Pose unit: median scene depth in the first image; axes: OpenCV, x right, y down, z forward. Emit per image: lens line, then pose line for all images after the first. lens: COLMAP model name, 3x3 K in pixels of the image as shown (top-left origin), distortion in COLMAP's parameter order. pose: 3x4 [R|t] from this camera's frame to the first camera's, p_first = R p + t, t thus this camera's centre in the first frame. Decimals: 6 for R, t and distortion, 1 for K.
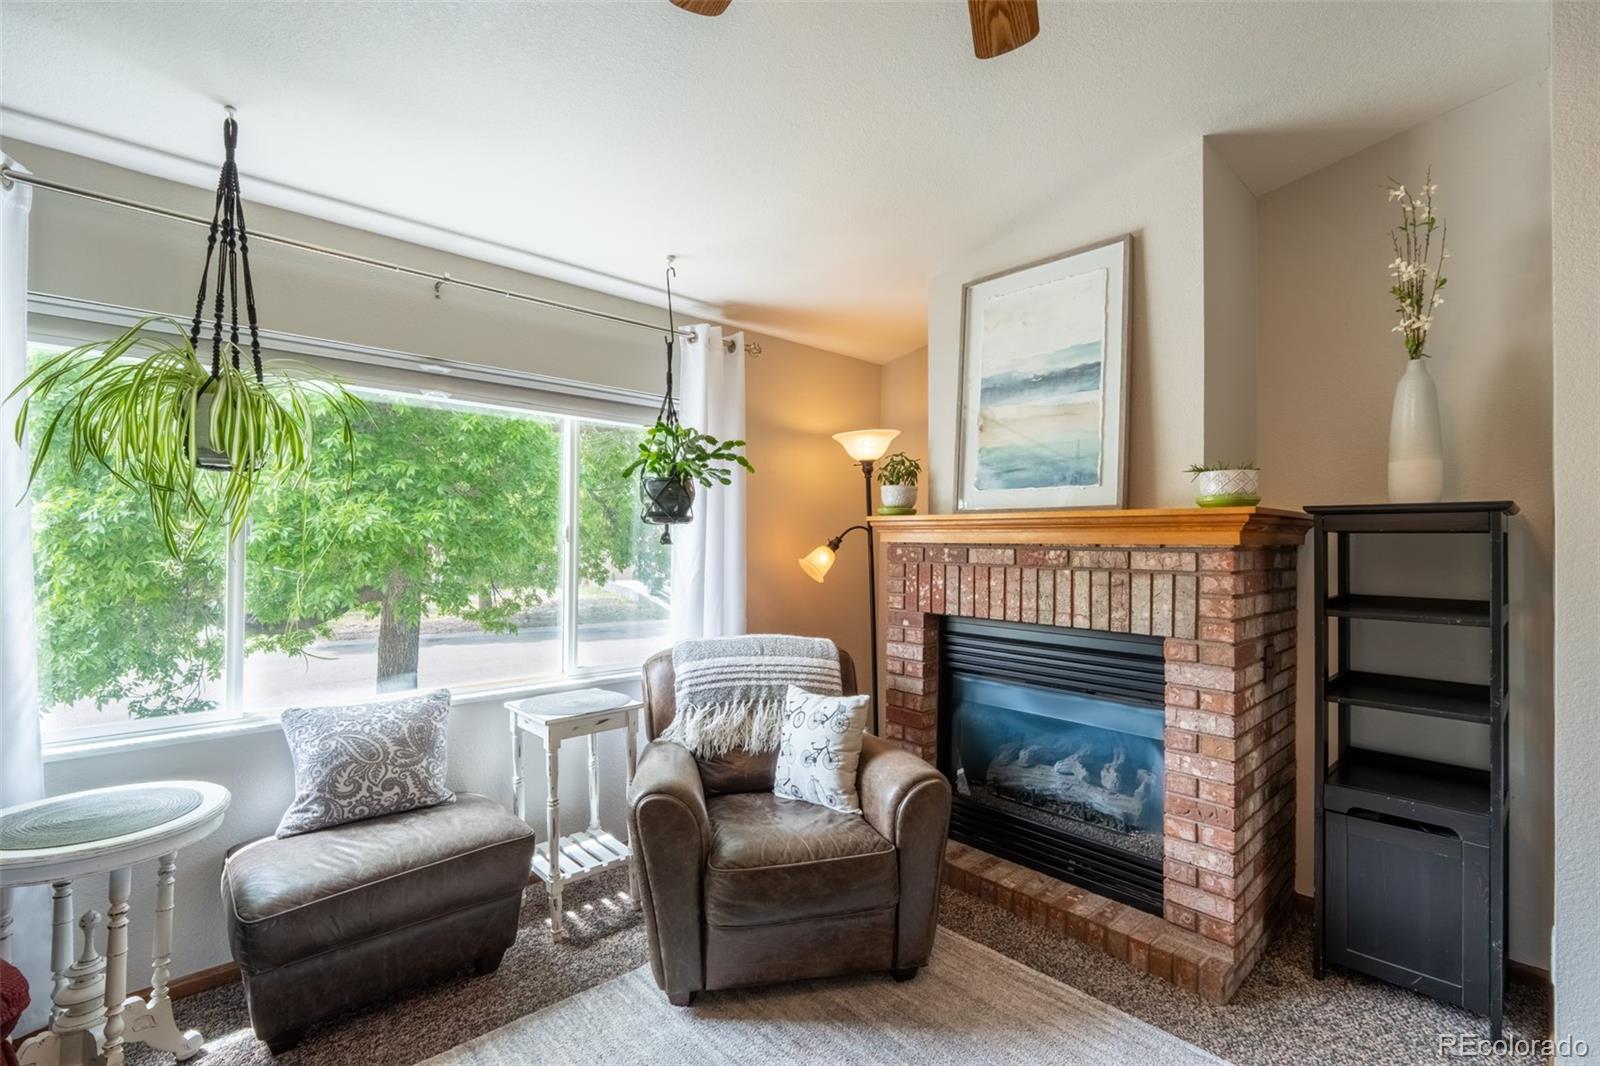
lens RADIAL K [[709.8, 0, 791.4], [0, 709.8, 535.3], [0, 0, 1]] dist [-0.007532, 0.000412]
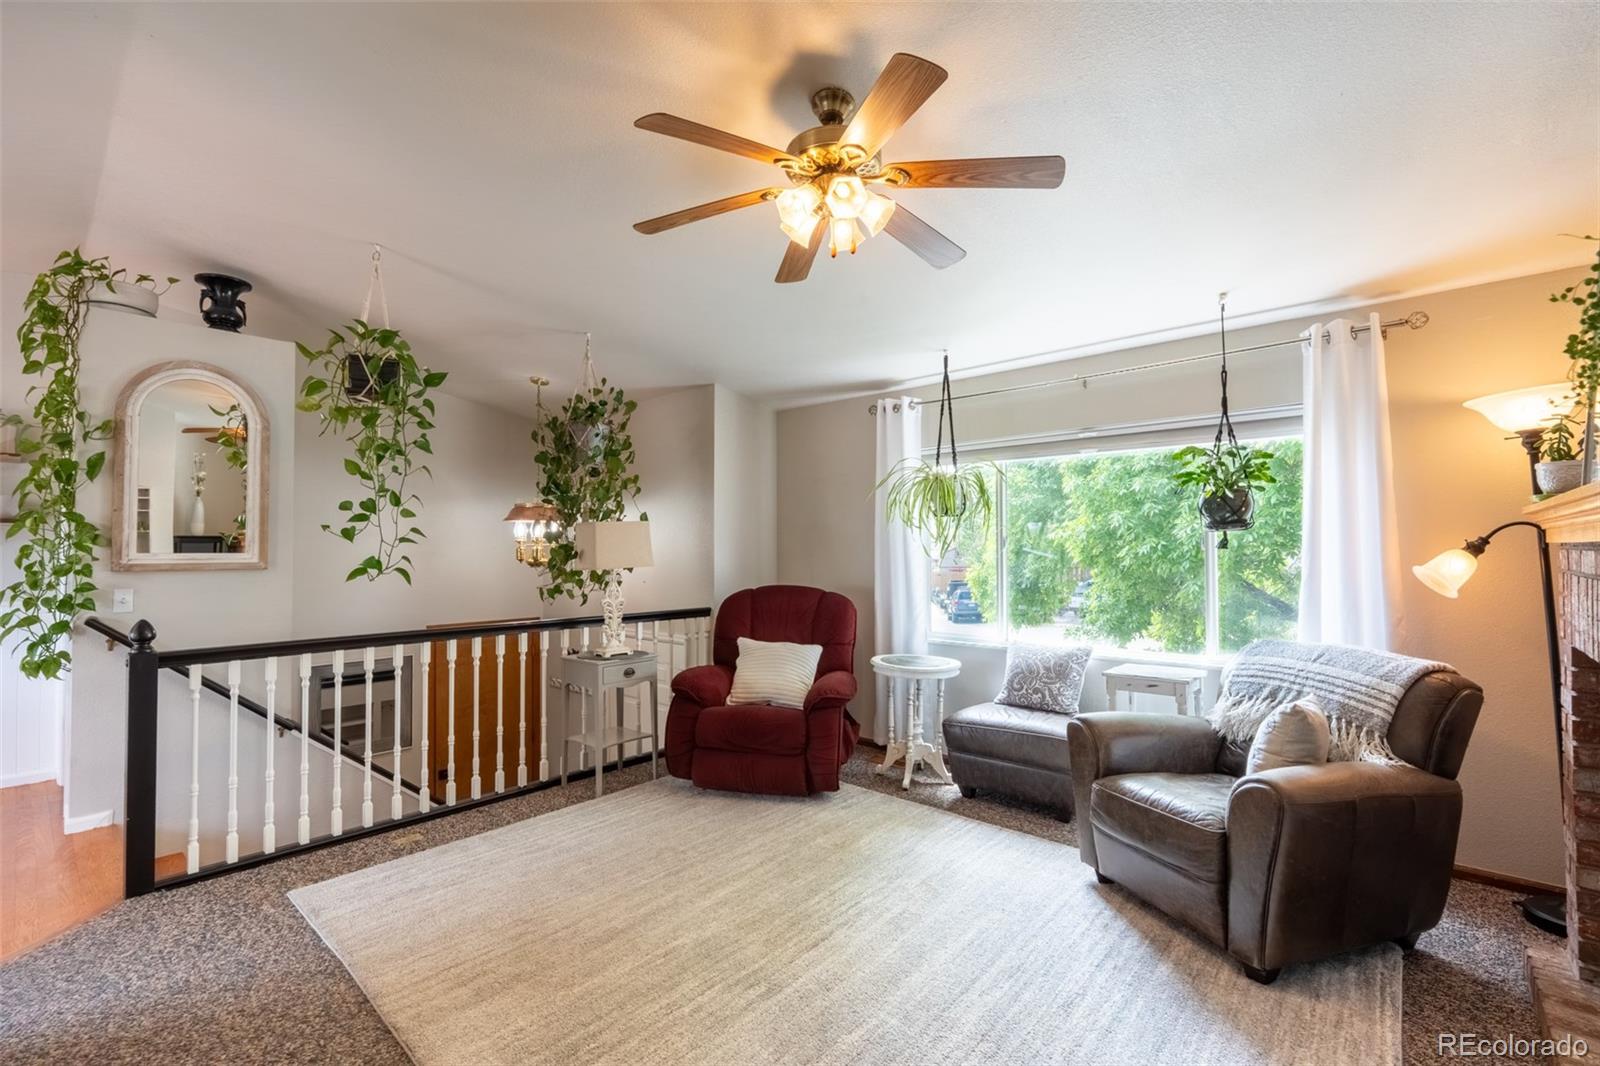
lens RADIAL K [[709.8, 0, 791.4], [0, 709.8, 535.3], [0, 0, 1]] dist [-0.007532, 0.000412]
pose [[0.095867, -0.029467, -0.994958, 0.907494], [0.013052, 0.999513, -0.028344, 0.014909], [0.995309, -0.010269, 0.096205, 0.209662]]
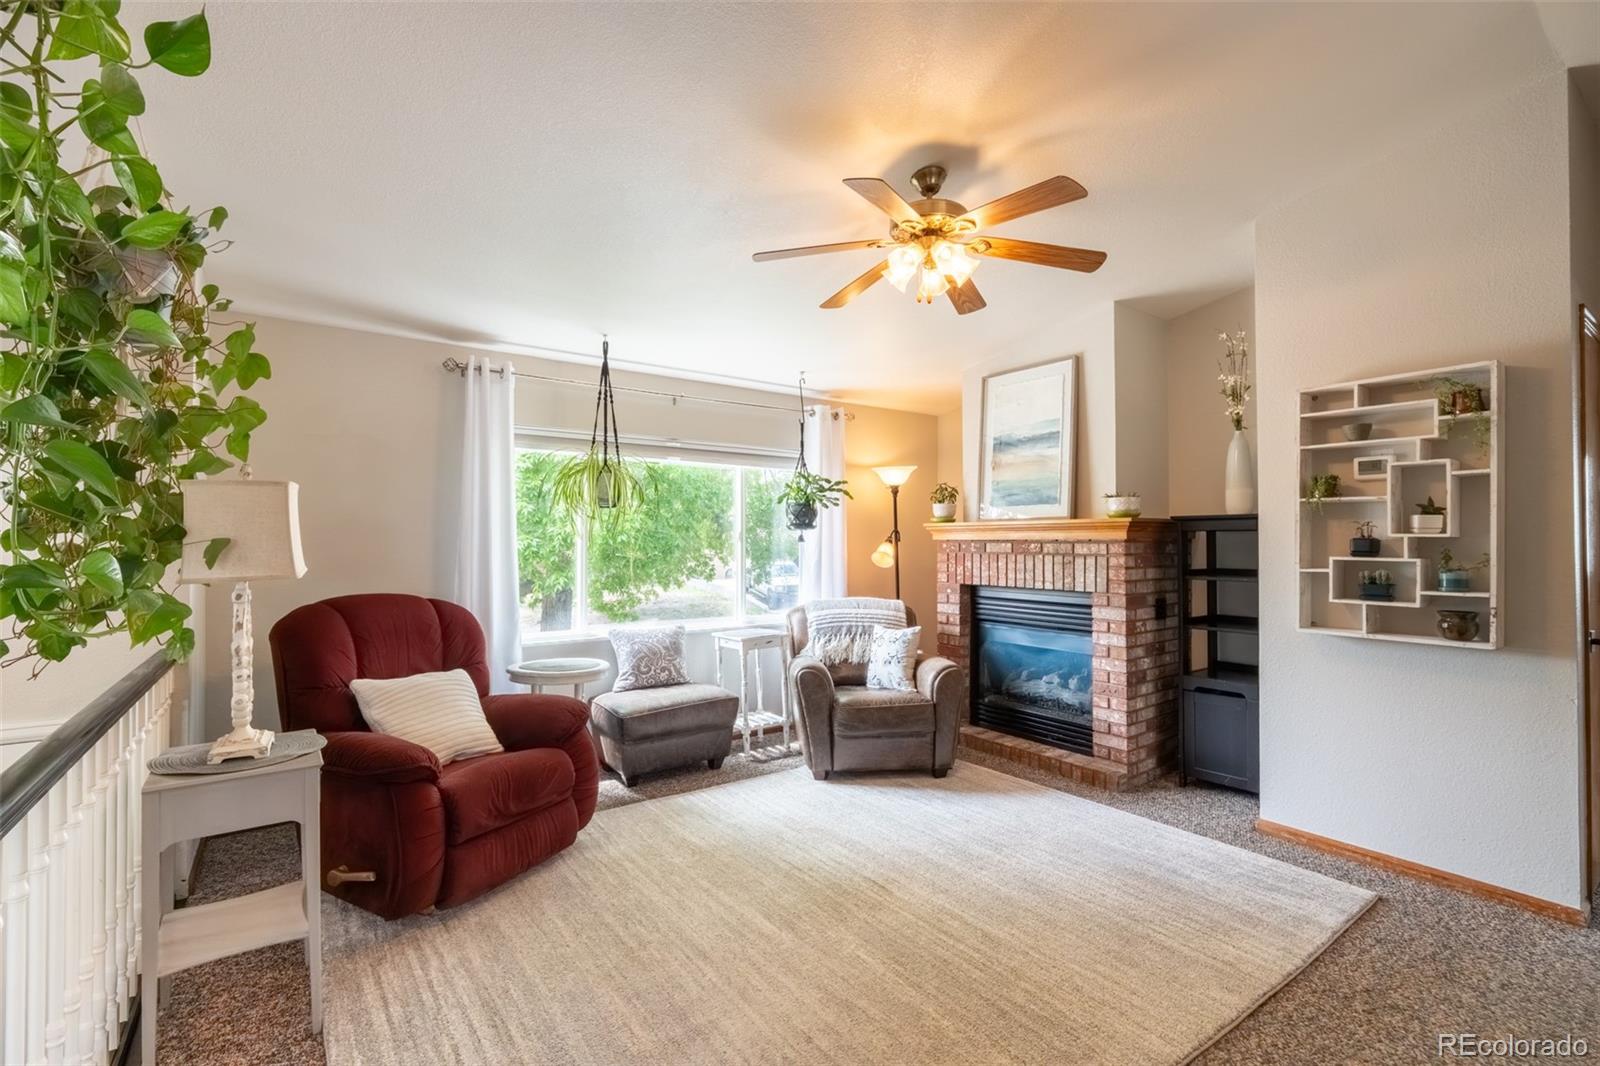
lens RADIAL K [[709.8, 0, 791.4], [0, 709.8, 535.3], [0, 0, 1]] dist [-0.007532, 0.000412]
pose [[0.992831, -0.009840, -0.119122, 0.002514], [0.009642, 0.999951, -0.002242, 0.000258], [0.119139, 0.001078, 0.992877, -0.708994]]
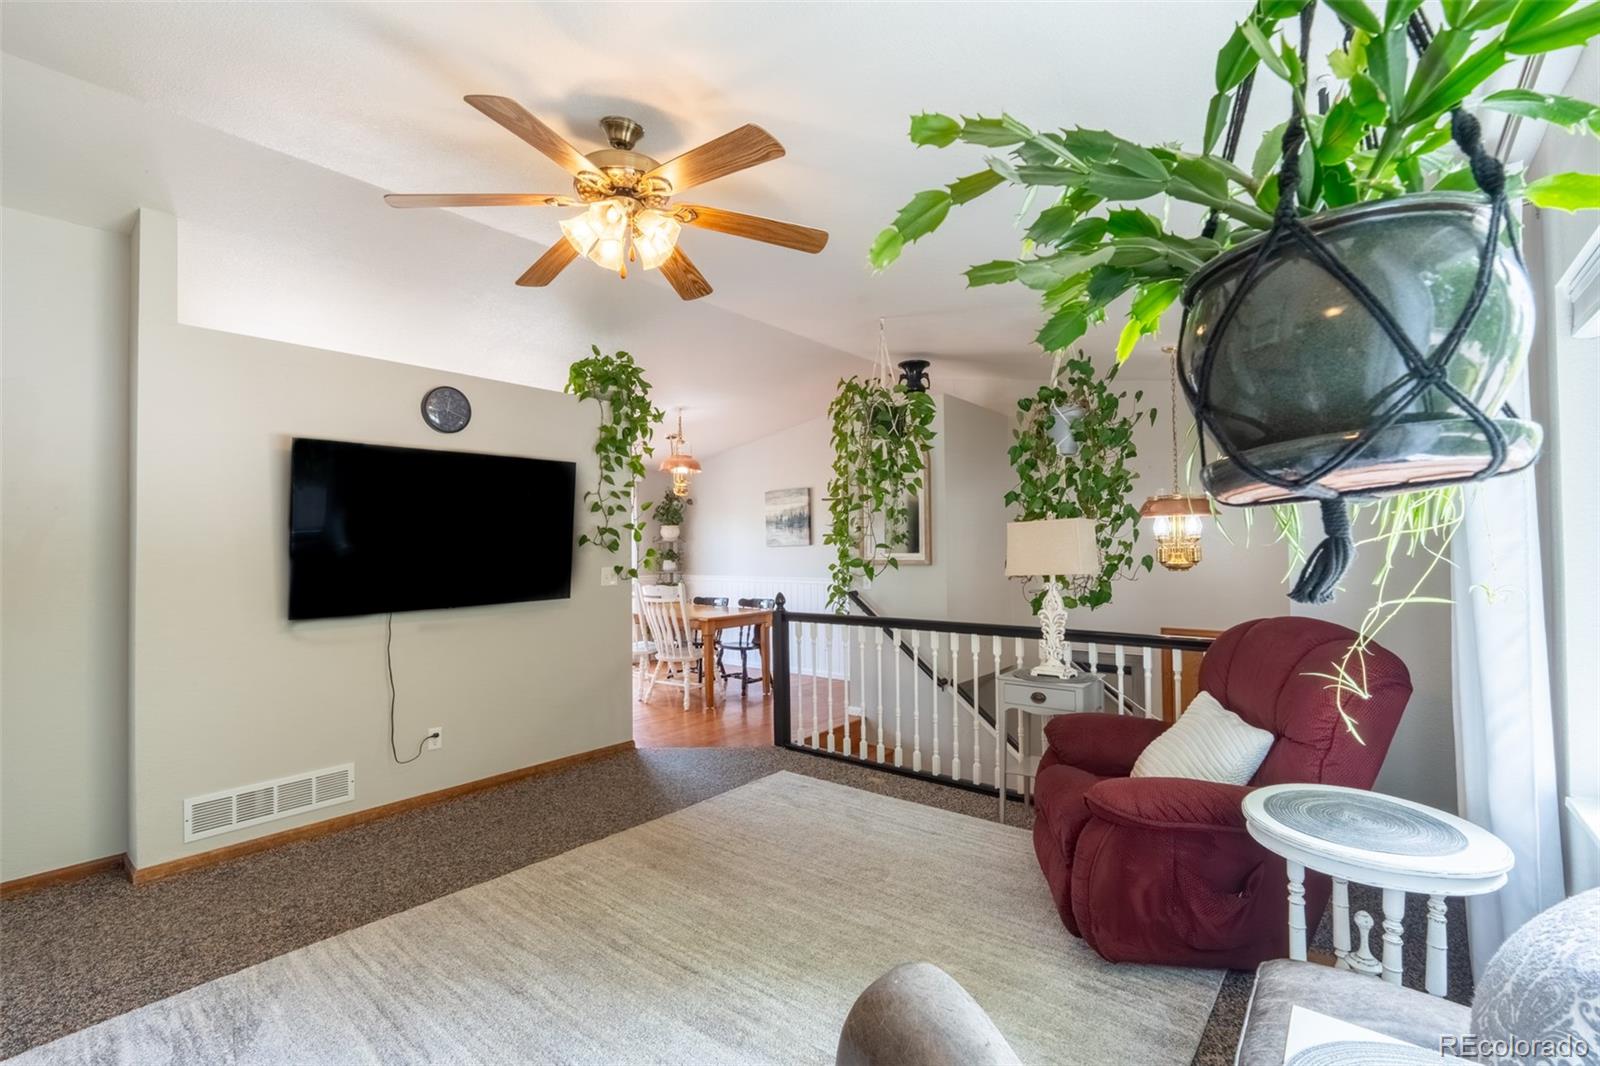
lens RADIAL K [[709.8, 0, 791.4], [0, 709.8, 535.3], [0, 0, 1]] dist [-0.007532, 0.000412]
pose [[-0.990799, -0.005872, -0.135218, -0.009333], [-0.001482, 0.999469, -0.032538, 0.010301], [0.135337, -0.032038, -0.990282, 1.212951]]
